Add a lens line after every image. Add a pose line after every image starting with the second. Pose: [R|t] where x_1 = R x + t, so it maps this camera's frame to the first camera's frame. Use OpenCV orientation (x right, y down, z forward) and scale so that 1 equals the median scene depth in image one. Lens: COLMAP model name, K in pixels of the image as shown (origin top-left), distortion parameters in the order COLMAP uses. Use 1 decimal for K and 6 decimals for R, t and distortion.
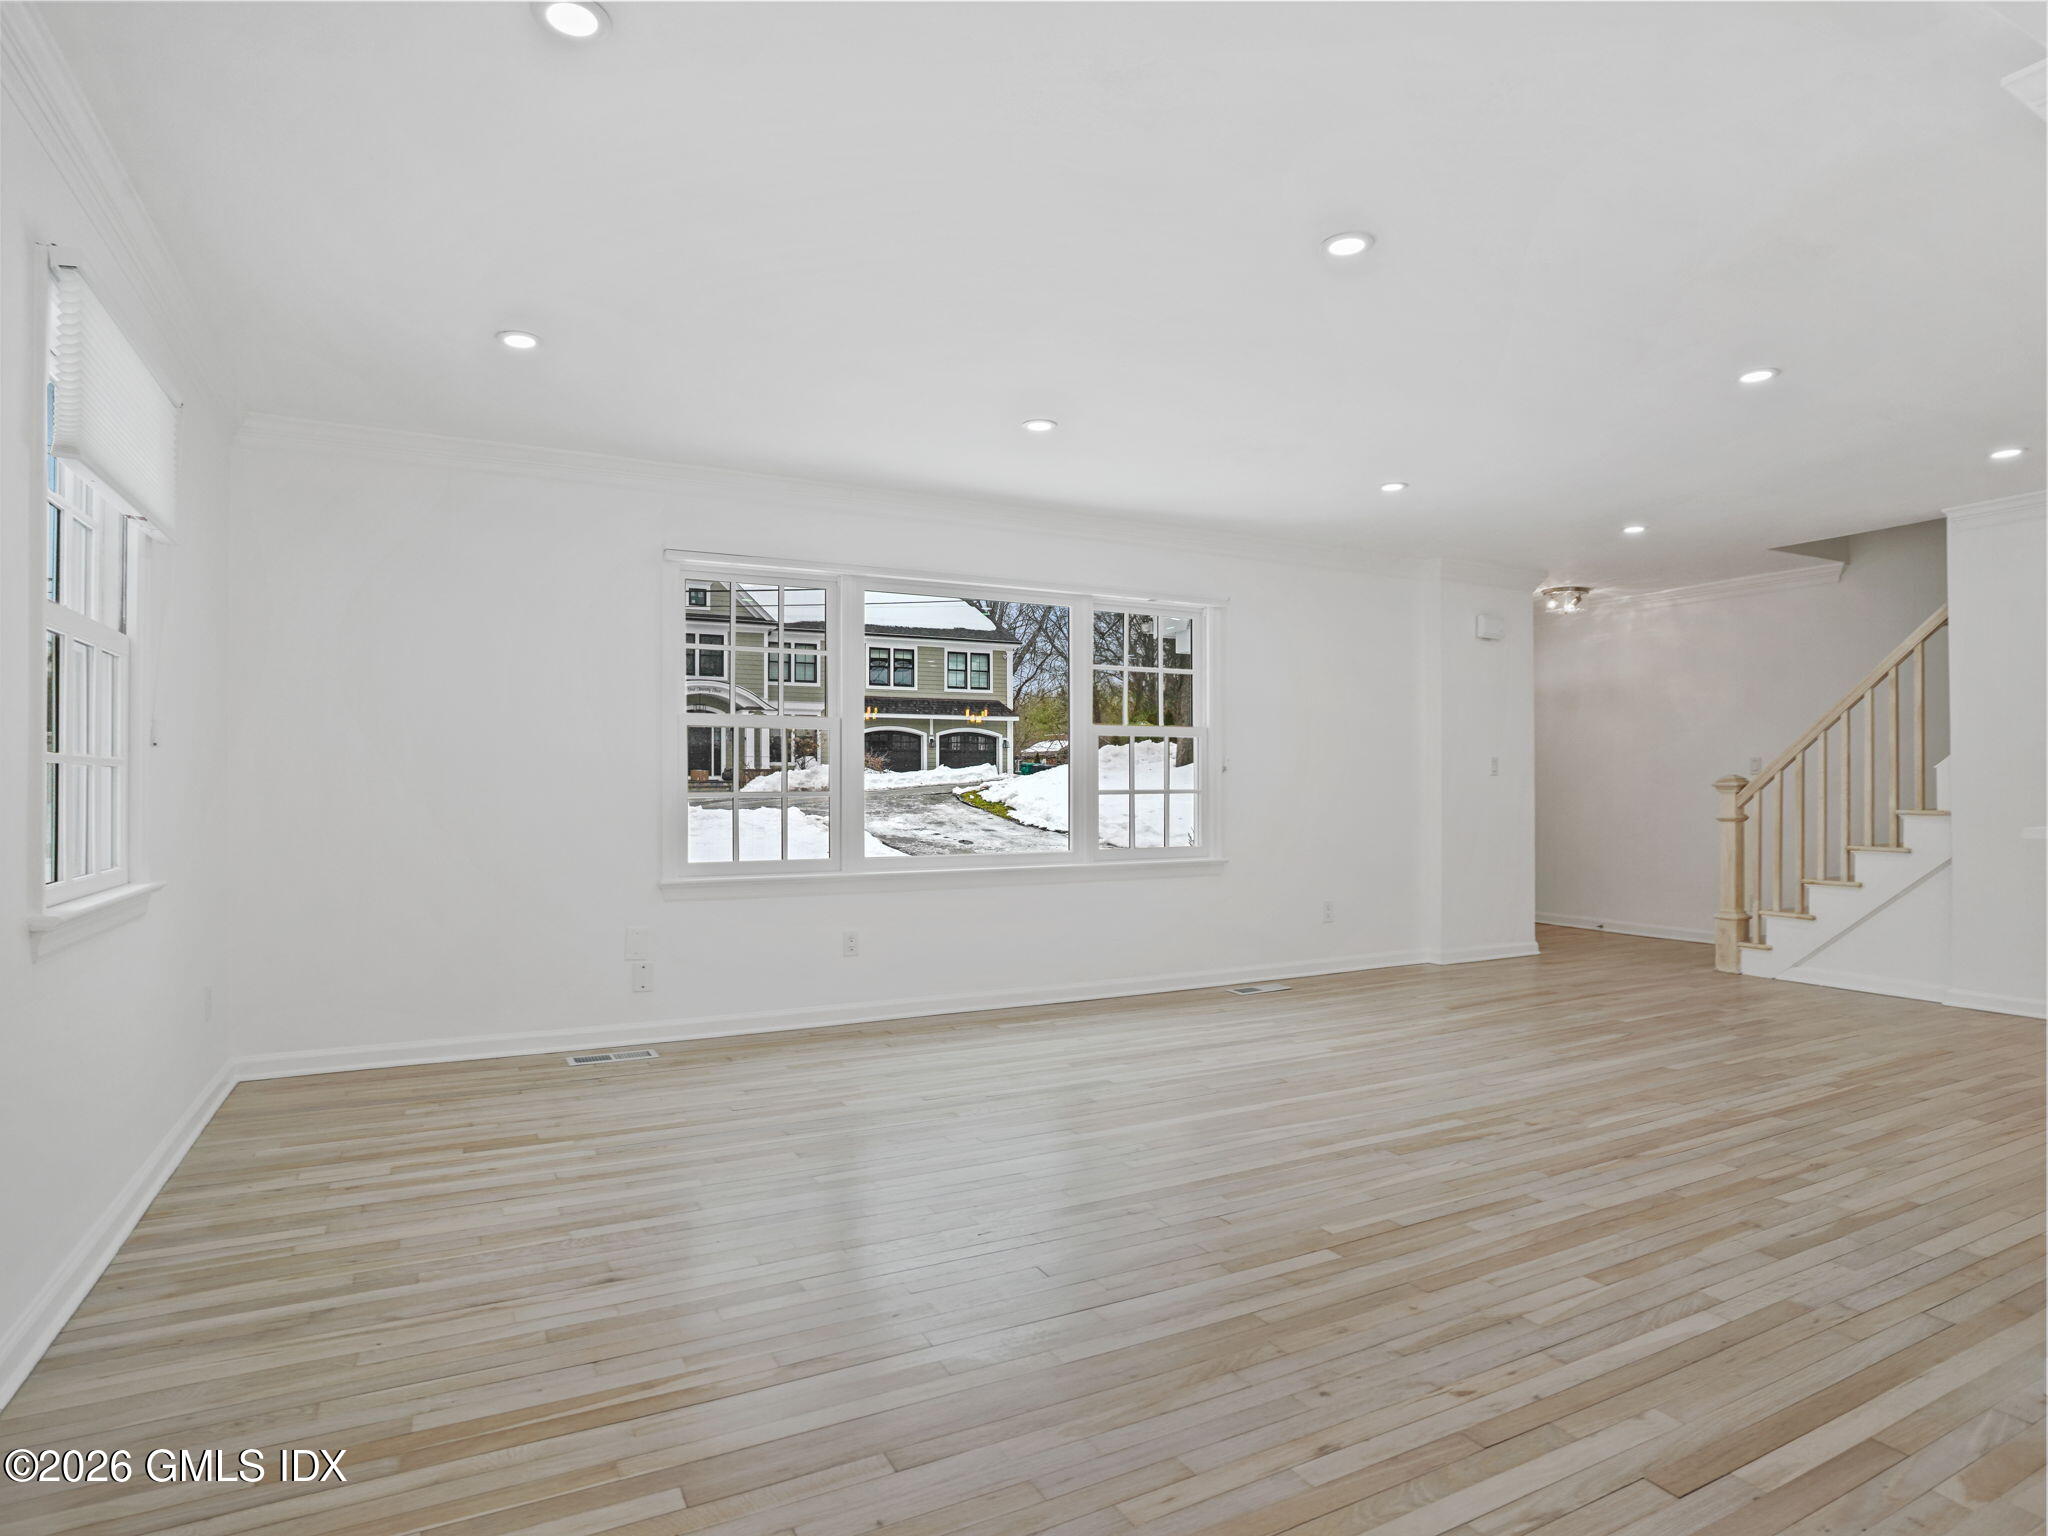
lens RADIAL K [[1105.1, 0, 1027.4], [0, 1105.1, 776.6], [0, 0, 1]] dist [-0.011052, 0.000800]
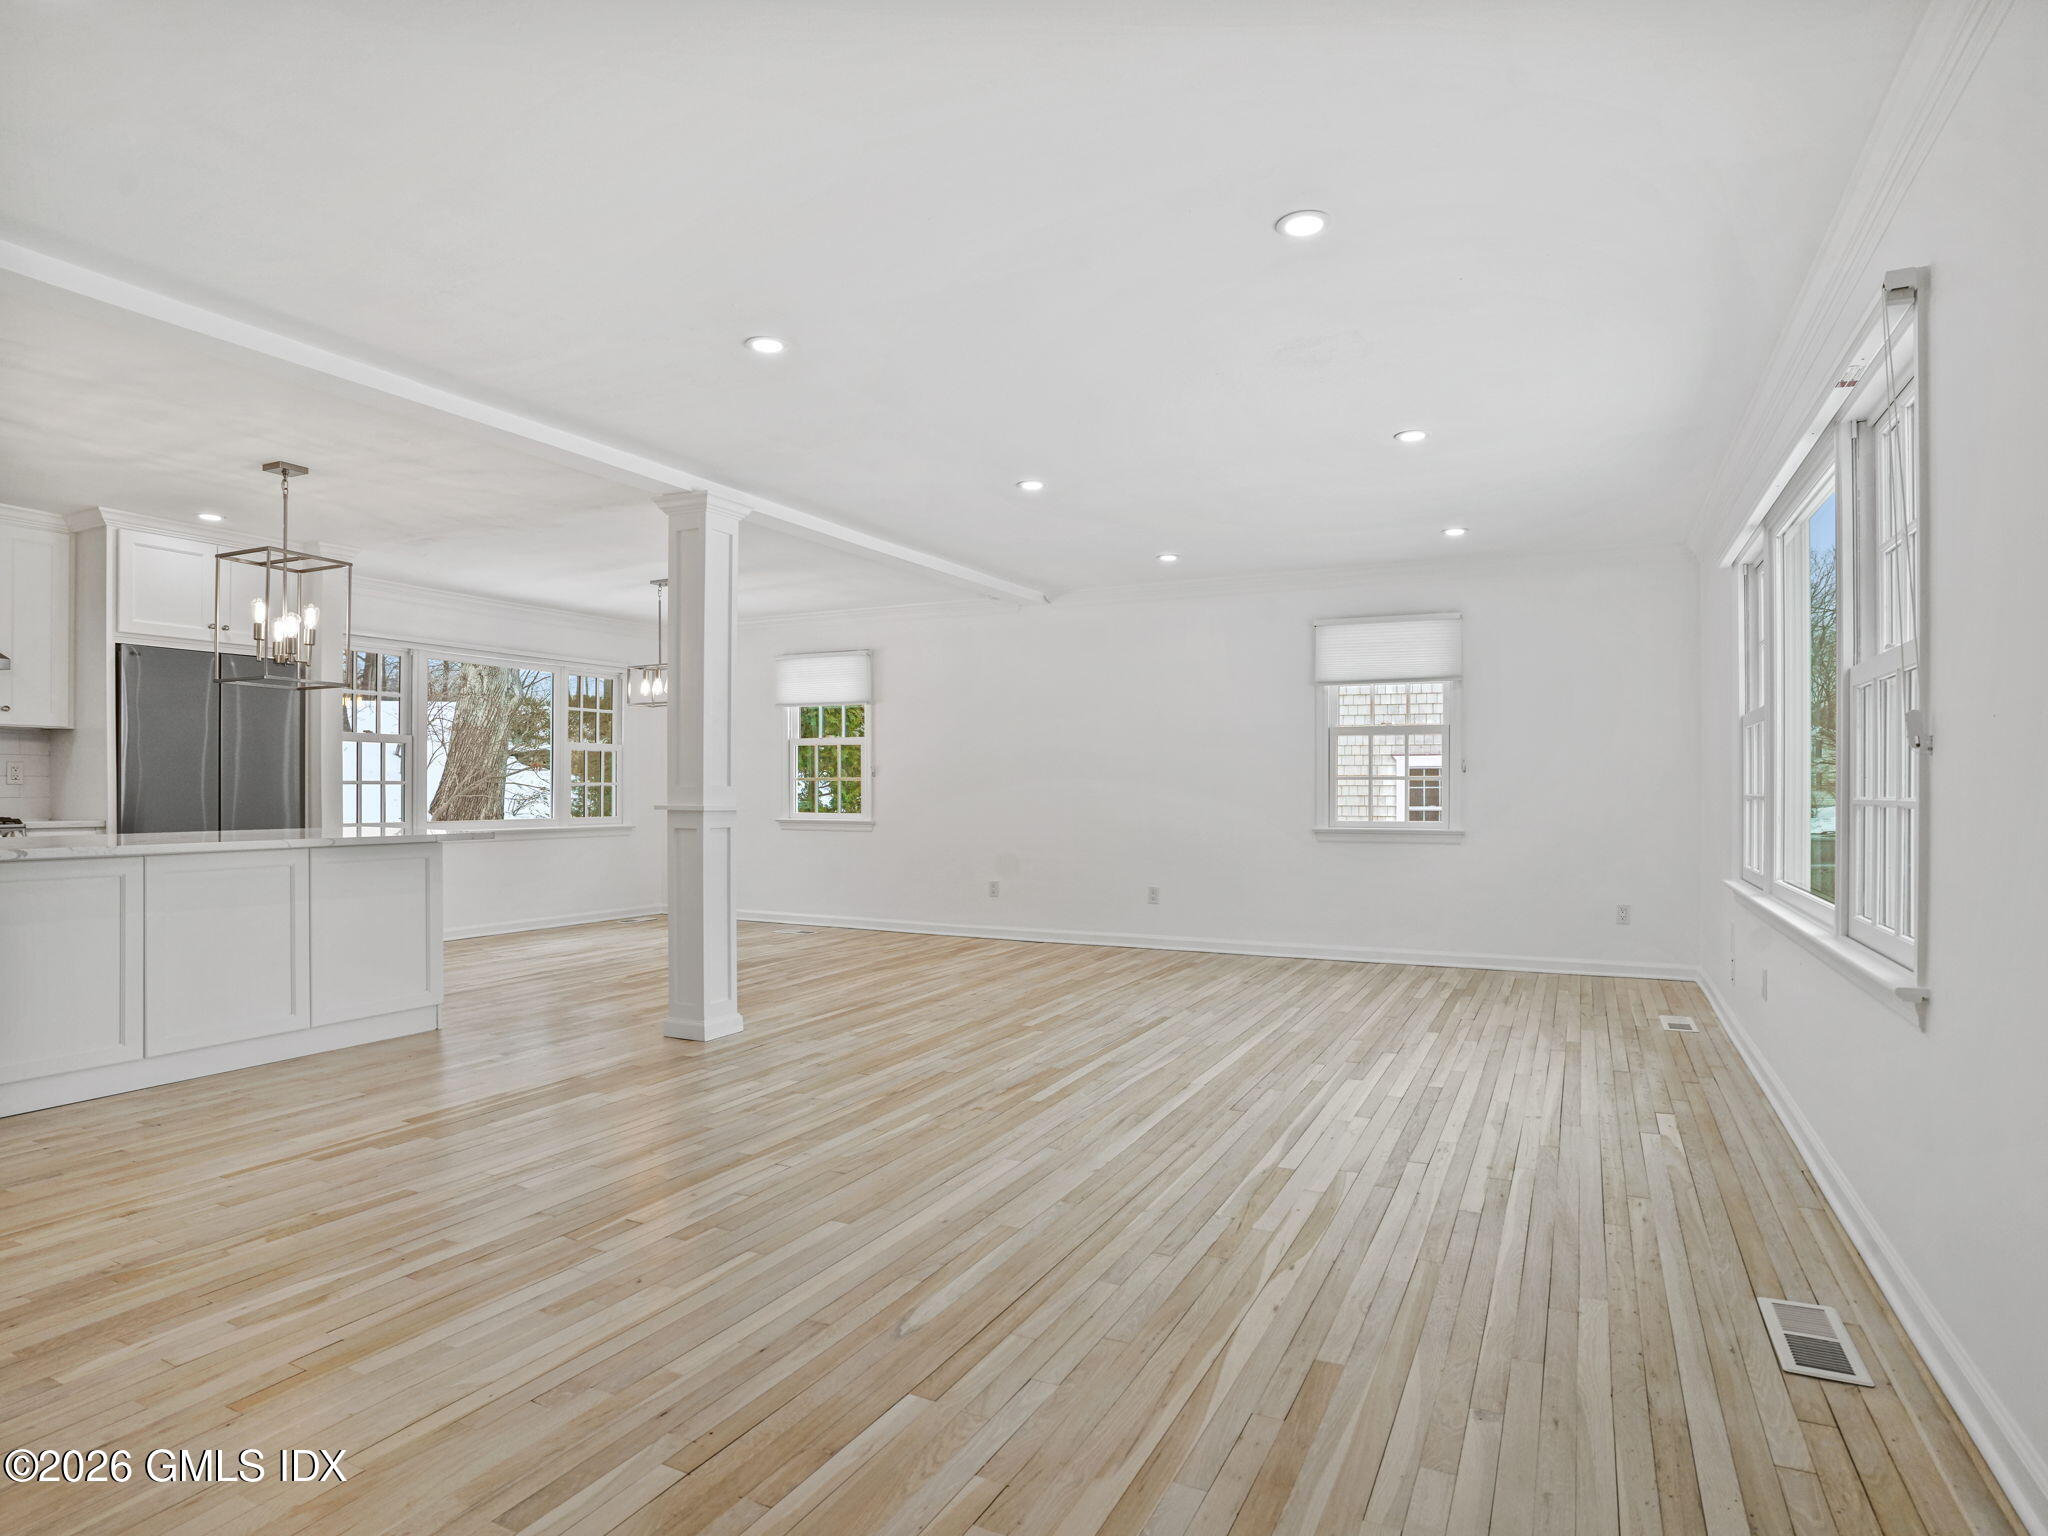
lens RADIAL K [[1105.1, 0, 1027.4], [0, 1105.1, 776.6], [0, 0, 1]] dist [-0.011052, 0.000800]
pose [[-0.807900, -0.001425, -0.589318, 0.817917], [0.006610, 0.999912, -0.011479, 0.011614], [0.589283, -0.013169, -0.807819, 1.482195]]
